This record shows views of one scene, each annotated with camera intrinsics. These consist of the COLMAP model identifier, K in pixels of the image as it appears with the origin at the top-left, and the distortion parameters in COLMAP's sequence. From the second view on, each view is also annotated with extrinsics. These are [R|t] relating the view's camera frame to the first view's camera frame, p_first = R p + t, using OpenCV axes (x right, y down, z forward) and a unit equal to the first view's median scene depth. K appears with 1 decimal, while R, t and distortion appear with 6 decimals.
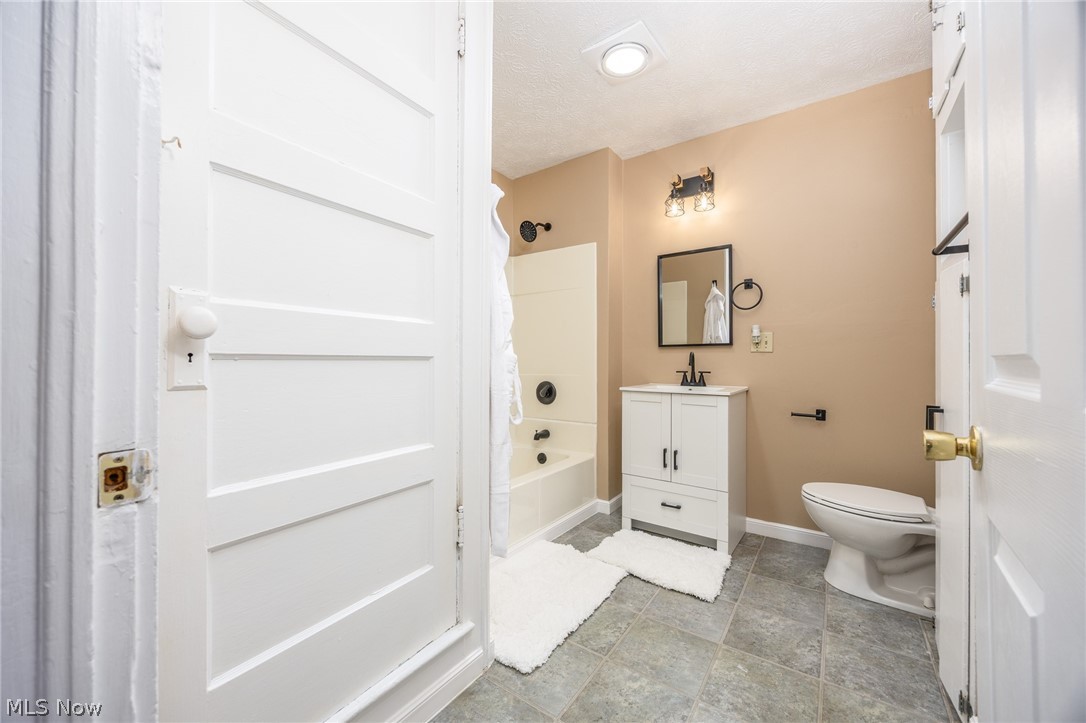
lens RADIAL K [[417.5, 0, 542.9], [0, 417.5, 359.6], [0, 0, 1]] dist [-0.009811, -0.000139]
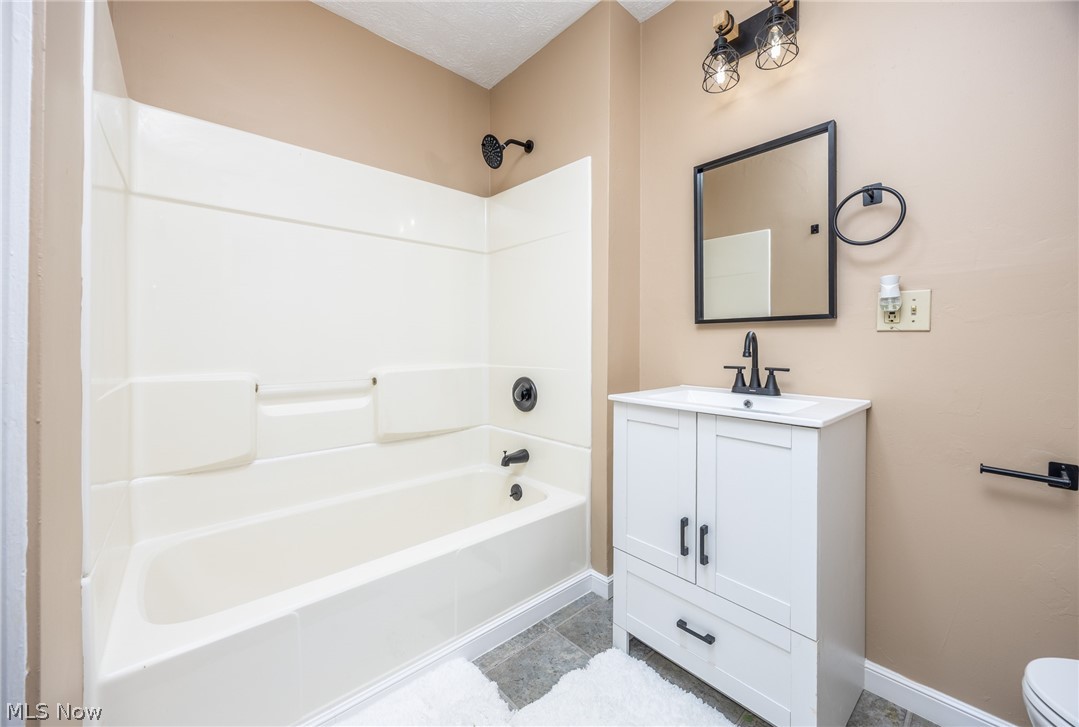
lens RADIAL K [[424.2, 0, 533.8], [0, 424.2, 346.0], [0, 0, 1]] dist [-0.002368, 0.000569]
pose [[0.975849, -0.001360, -0.218440, 0.206458], [0.004568, 0.999889, 0.014181, -0.009277], [0.218396, -0.014837, 0.975747, 0.409251]]
